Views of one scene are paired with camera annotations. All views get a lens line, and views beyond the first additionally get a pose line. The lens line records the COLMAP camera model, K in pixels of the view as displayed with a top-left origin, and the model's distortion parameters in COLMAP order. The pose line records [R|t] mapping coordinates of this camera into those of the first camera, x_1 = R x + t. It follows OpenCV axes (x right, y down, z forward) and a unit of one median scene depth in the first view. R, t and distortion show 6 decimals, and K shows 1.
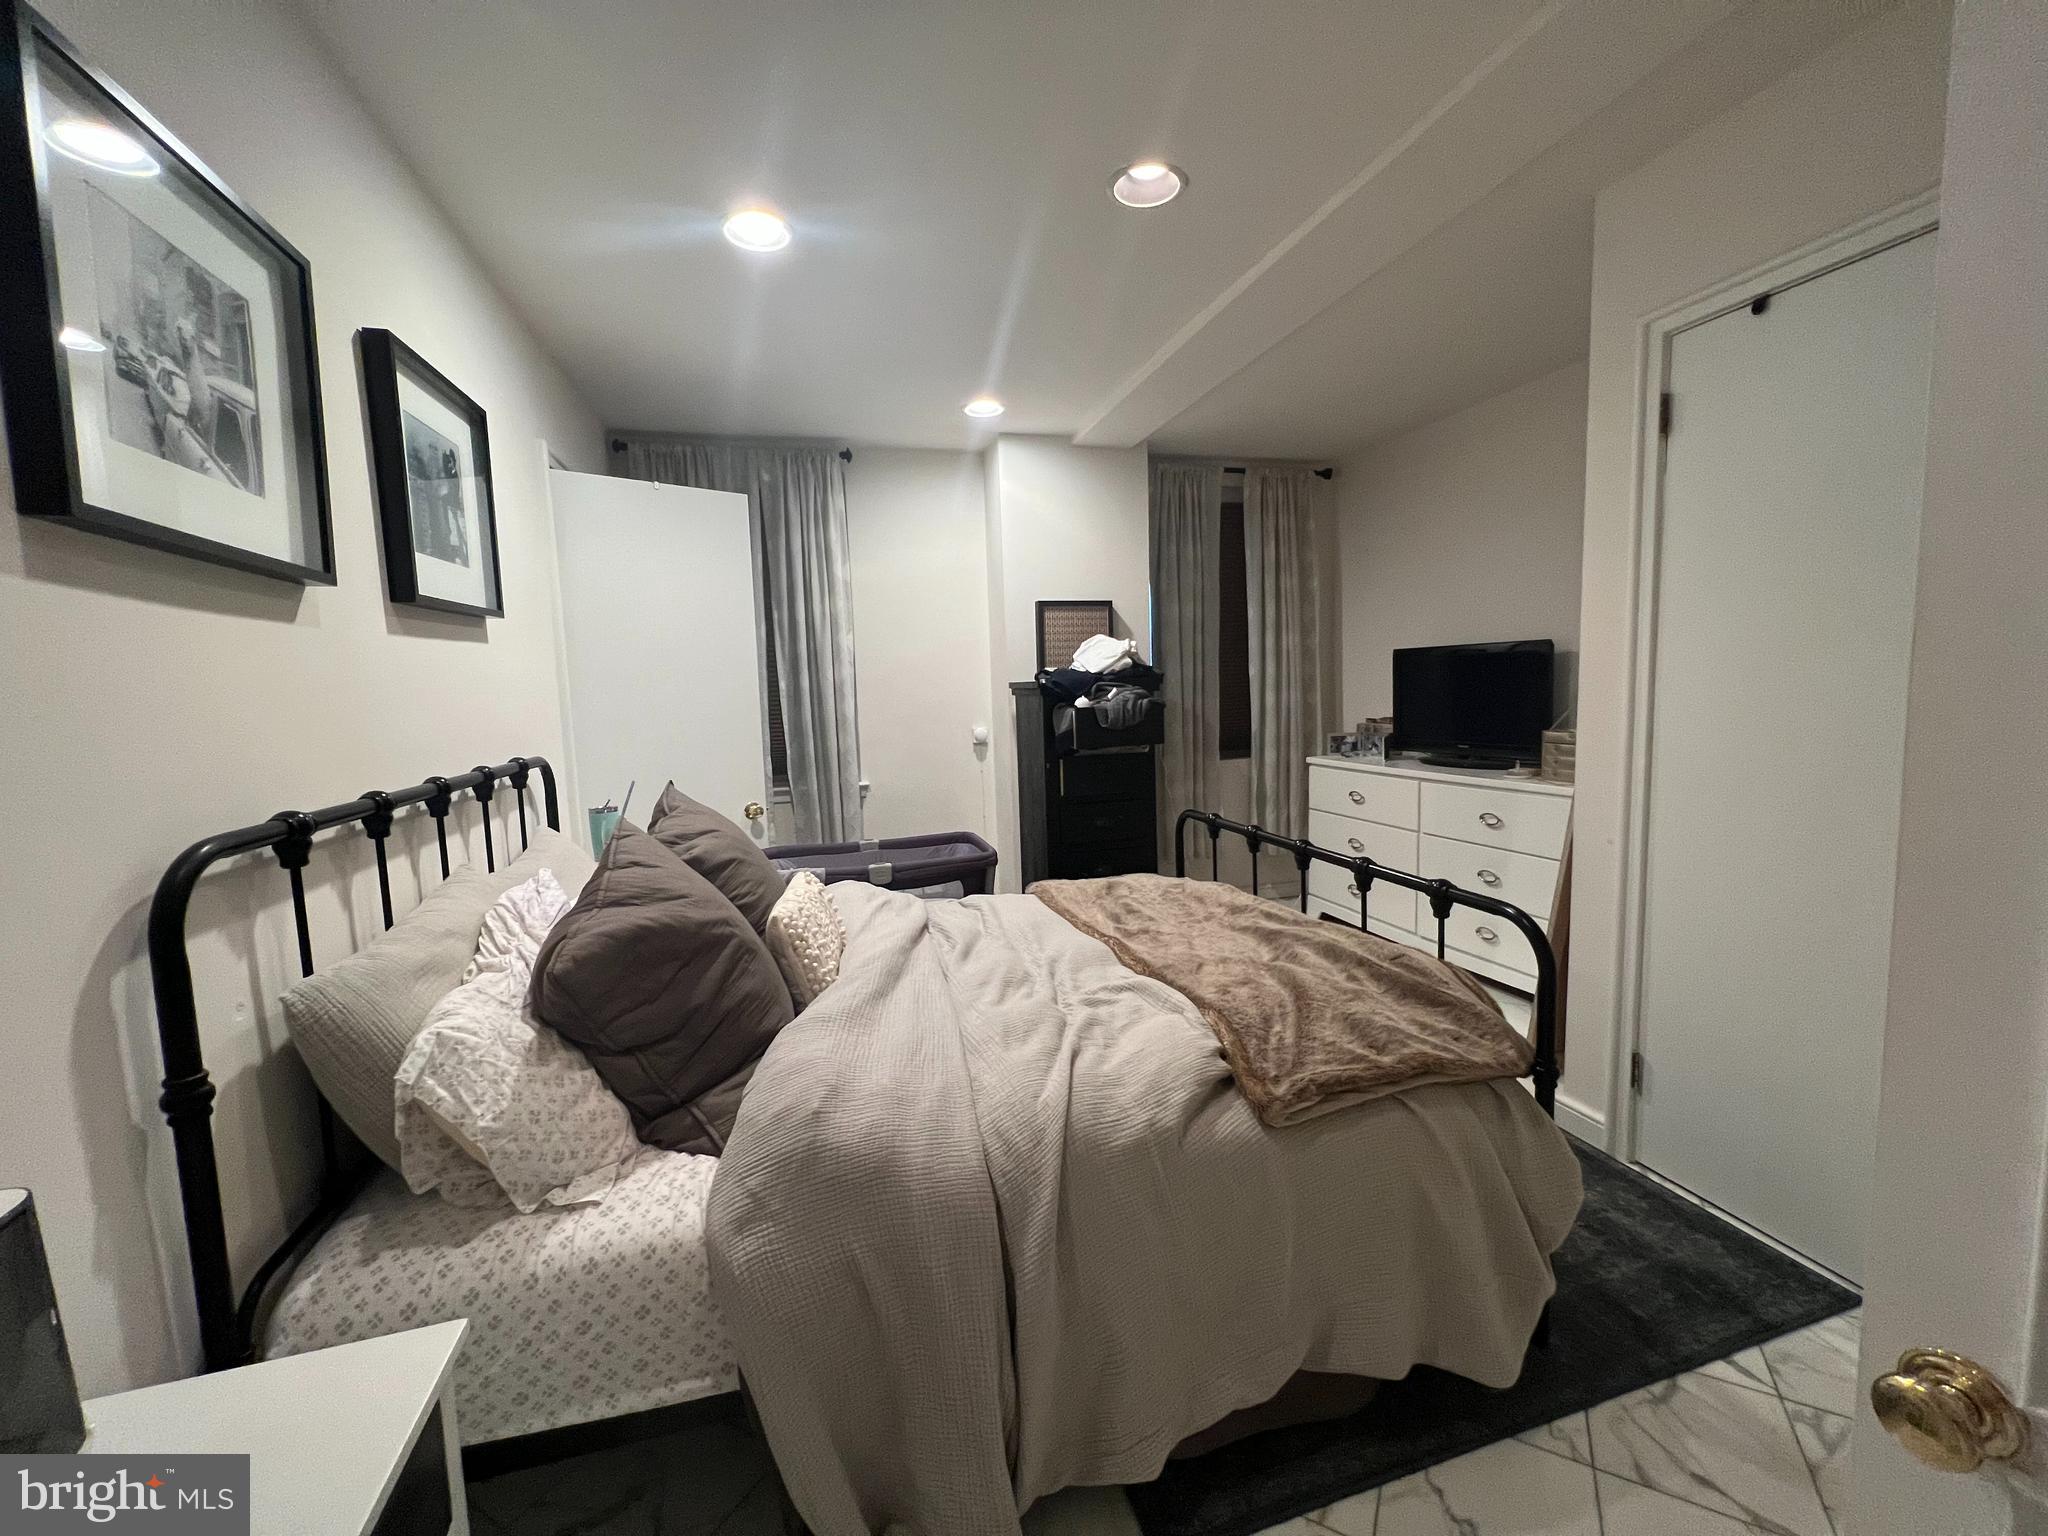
lens RADIAL K [[814.1, 0, 1023.2], [0, 814.1, 770.8], [0, 0, 1]] dist [-0.000292, 0.000240]
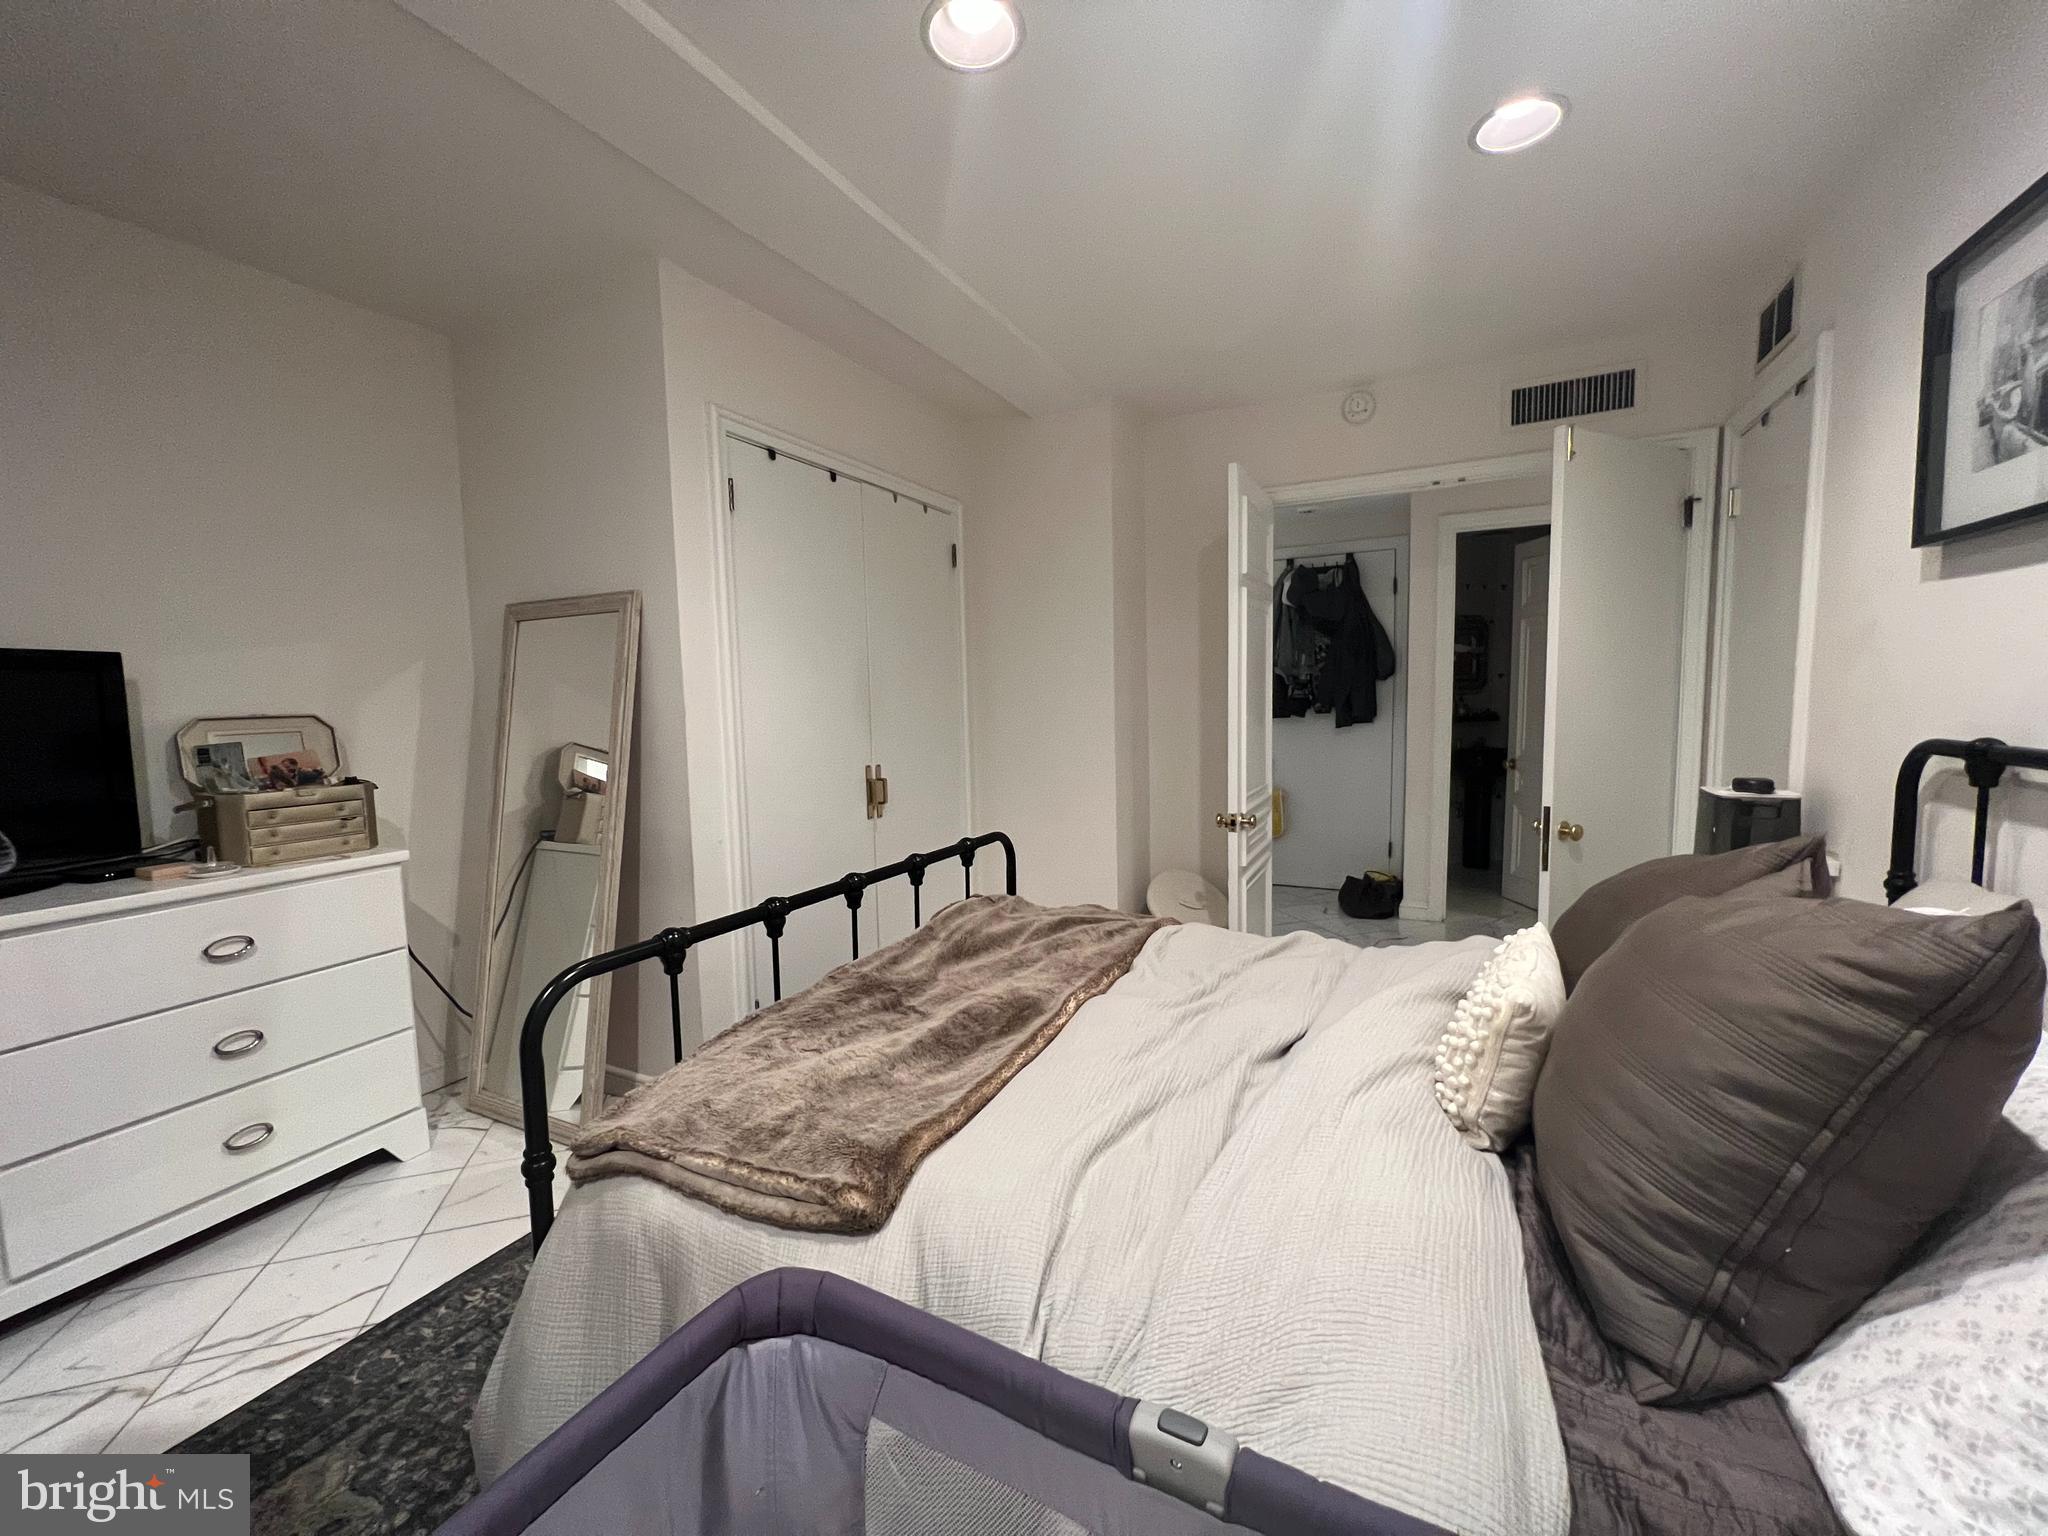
lens RADIAL K [[814.1, 0, 1023.2], [0, 814.1, 770.8], [0, 0, 1]] dist [-0.000292, 0.000240]
pose [[-0.734376, -0.008235, 0.678693, -0.486837], [0.111408, 0.984902, 0.132498, -0.148298], [-0.669537, 0.172915, -0.722371, 1.943389]]
